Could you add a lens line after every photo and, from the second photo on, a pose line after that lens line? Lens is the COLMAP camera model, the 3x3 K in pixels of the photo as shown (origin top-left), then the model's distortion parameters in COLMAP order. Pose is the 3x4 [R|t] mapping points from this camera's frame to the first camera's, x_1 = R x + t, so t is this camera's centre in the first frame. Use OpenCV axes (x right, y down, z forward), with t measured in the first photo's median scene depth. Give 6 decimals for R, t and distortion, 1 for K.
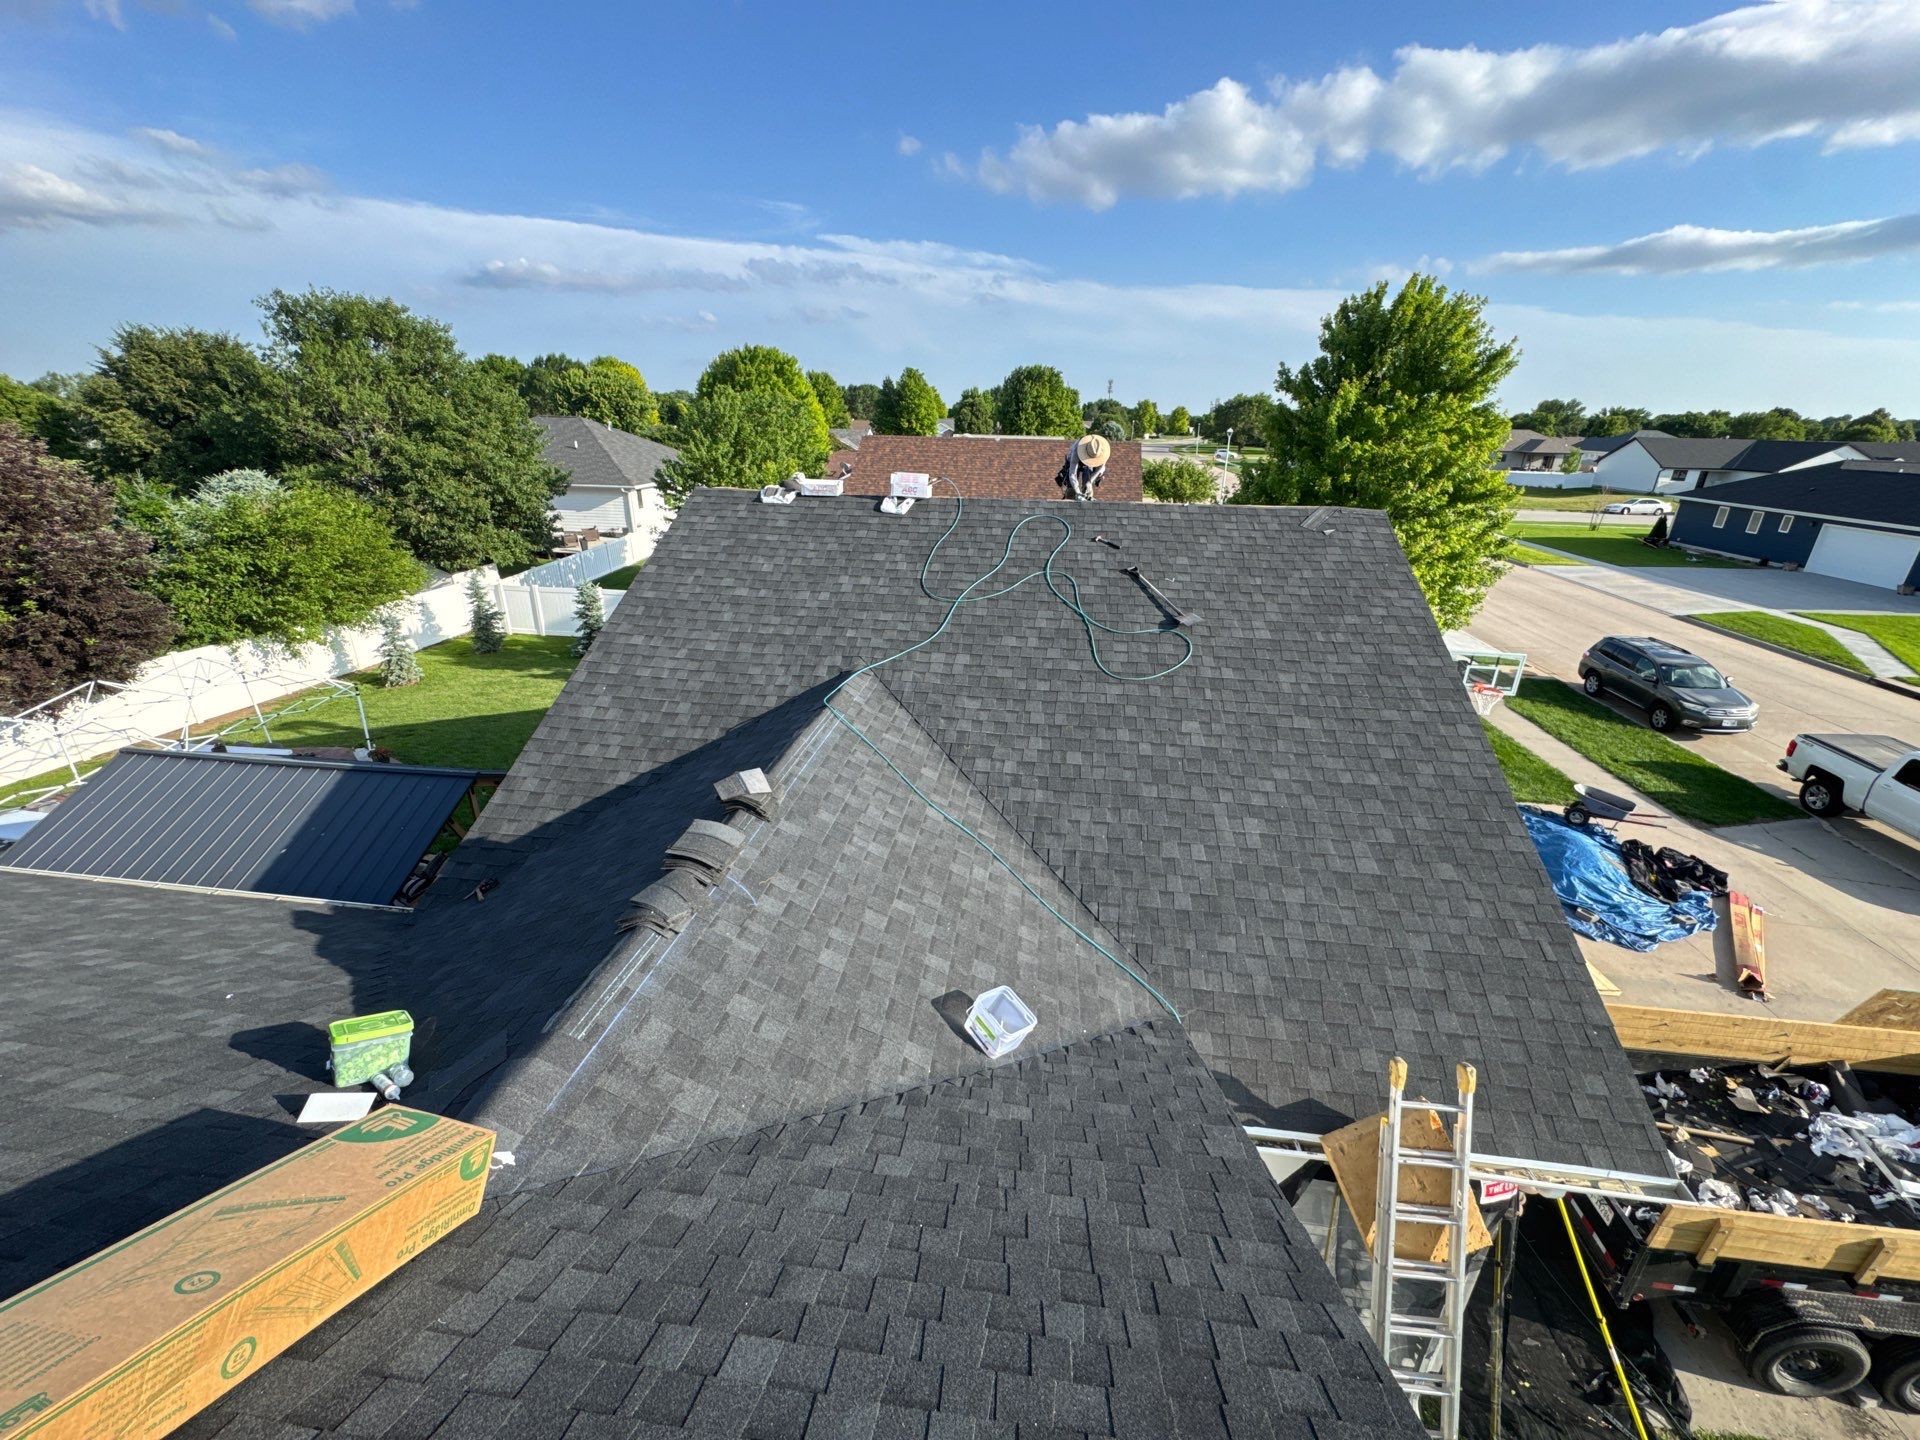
lens RADIAL K [[766.1, 0, 960.1], [0, 766.1, 723.2], [0, 0, 1]] dist [-0.003884, 0.000596]
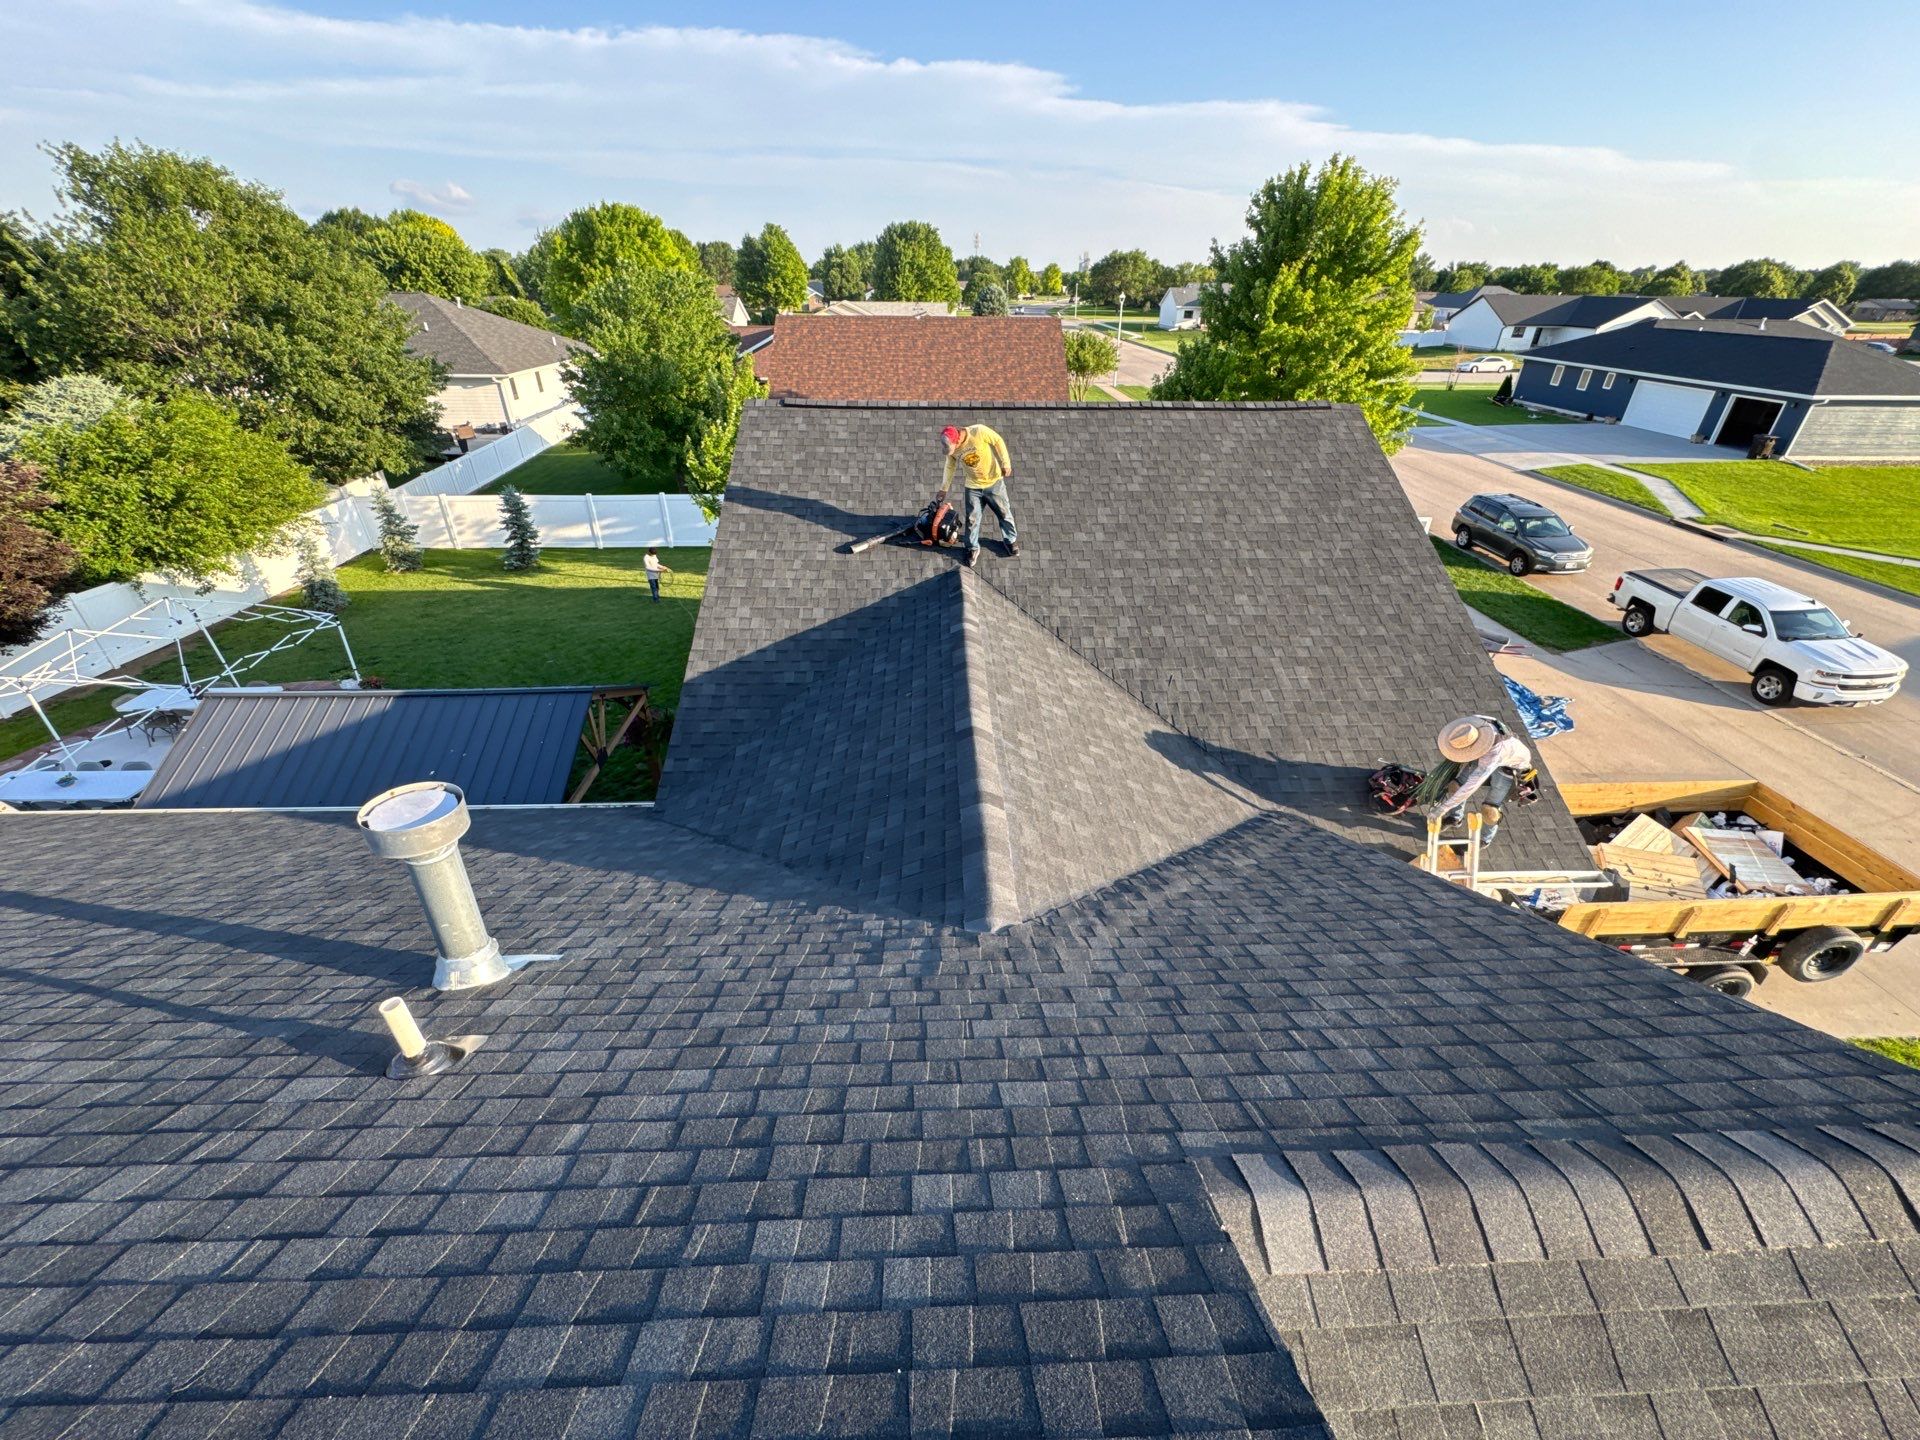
lens RADIAL K [[766.1, 0, 960.8], [0, 766.1, 721.4], [0, 0, 1]] dist [-0.003884, 0.000596]
pose [[0.986746, -0.090075, 0.134980, -0.147970], [0.069222, 0.985966, 0.151919, -0.009041], [-0.146770, -0.140561, 0.979133, -0.082765]]
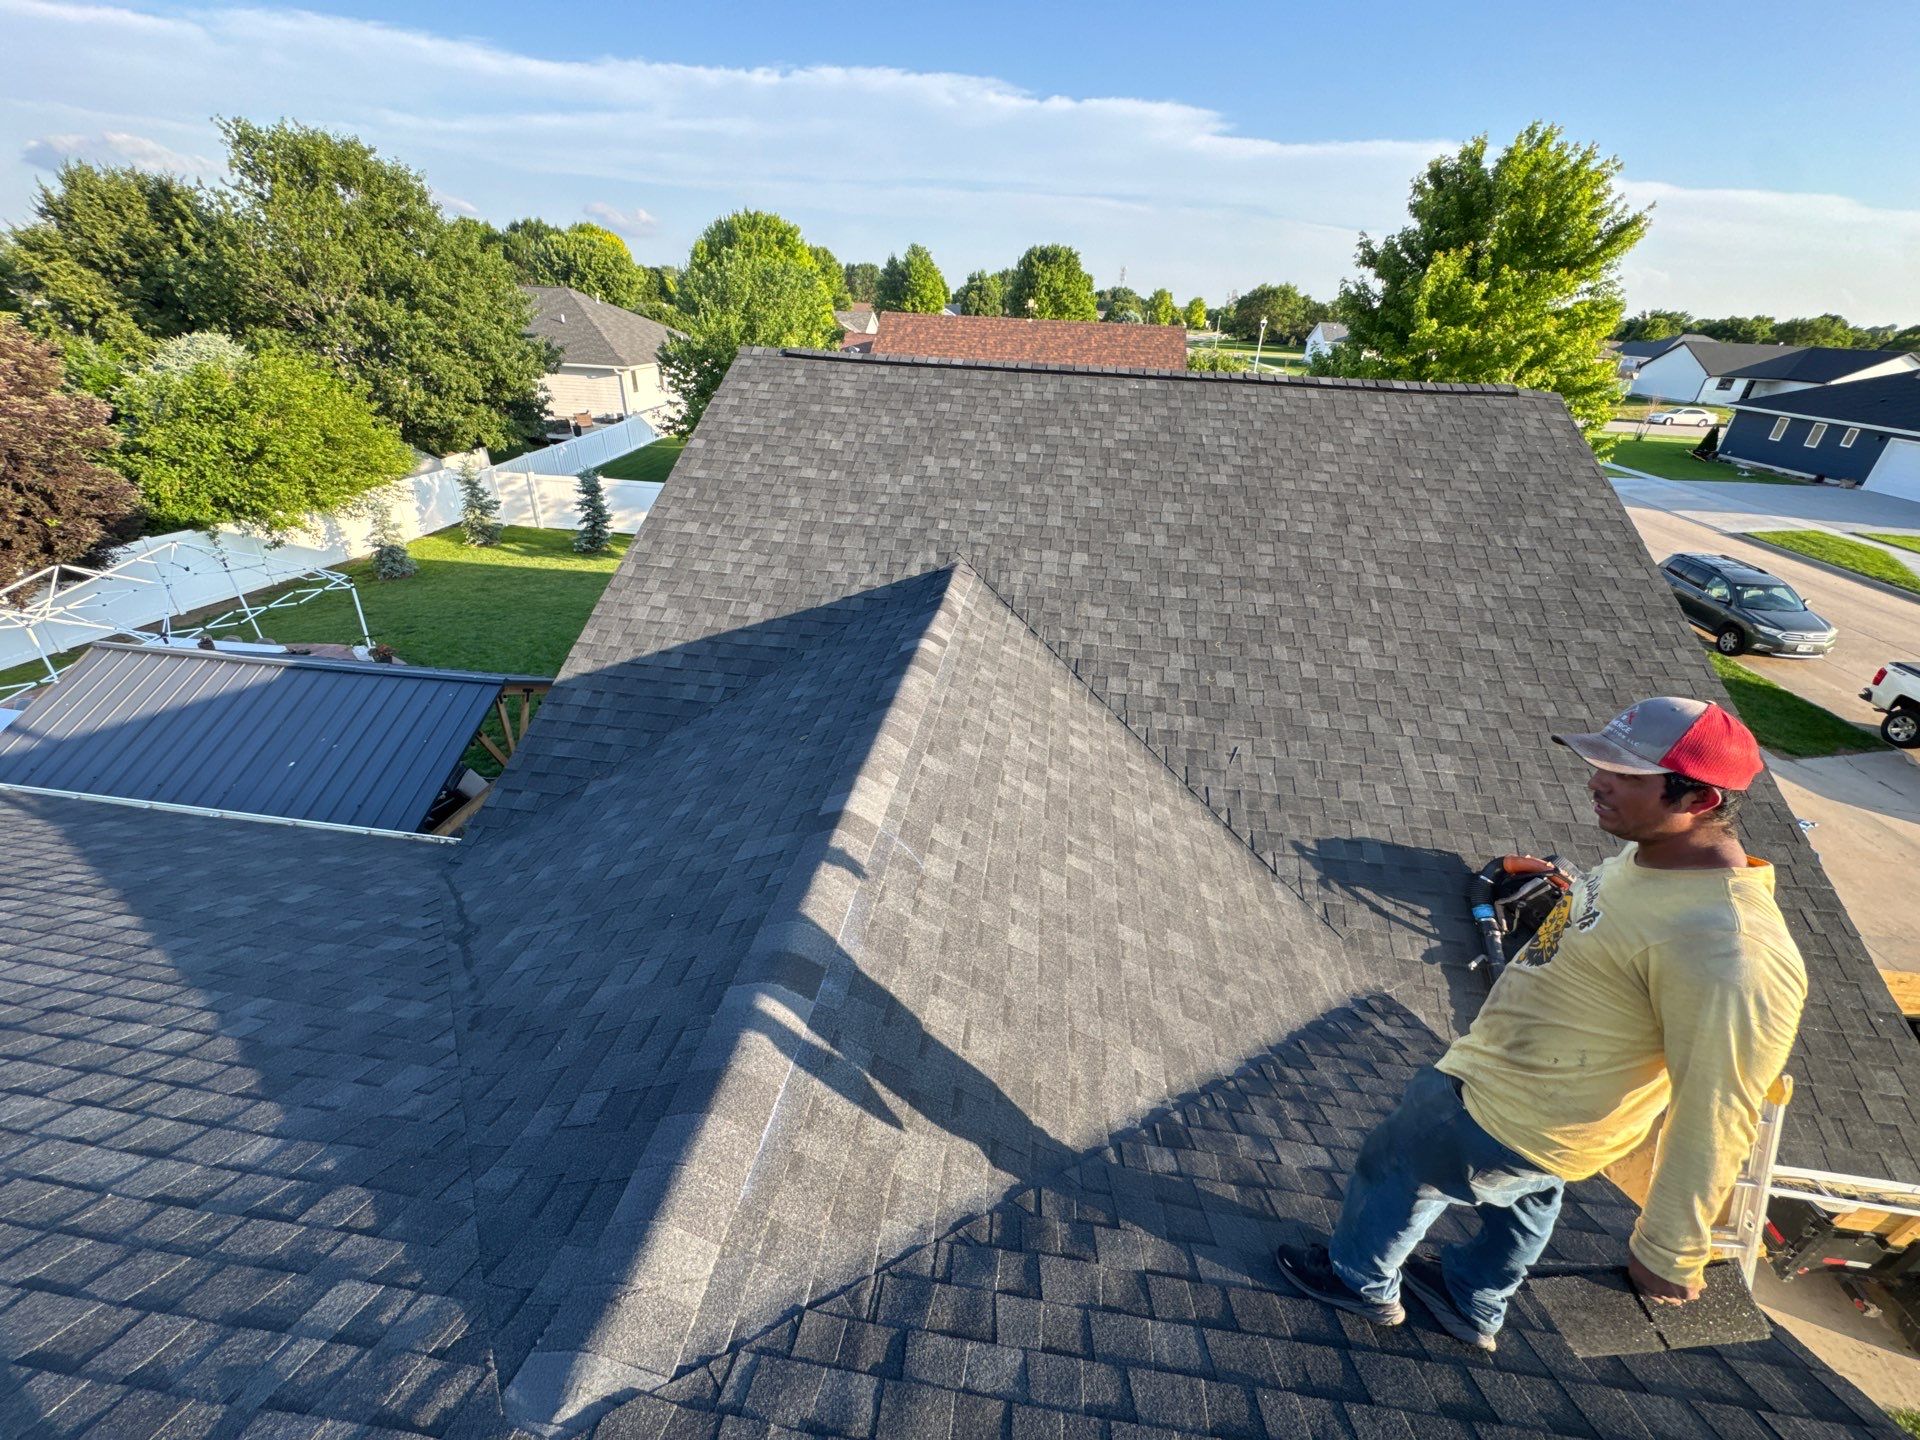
lens RADIAL K [[766.1, 0, 961.3], [0, 766.1, 719.8], [0, 0, 1]] dist [-0.003884, 0.000596]
pose [[0.999763, 0.019513, 0.009620, -0.063694], [-0.020503, 0.992967, 0.116606, -0.001142], [-0.007277, -0.116776, 0.993132, 0.064951]]
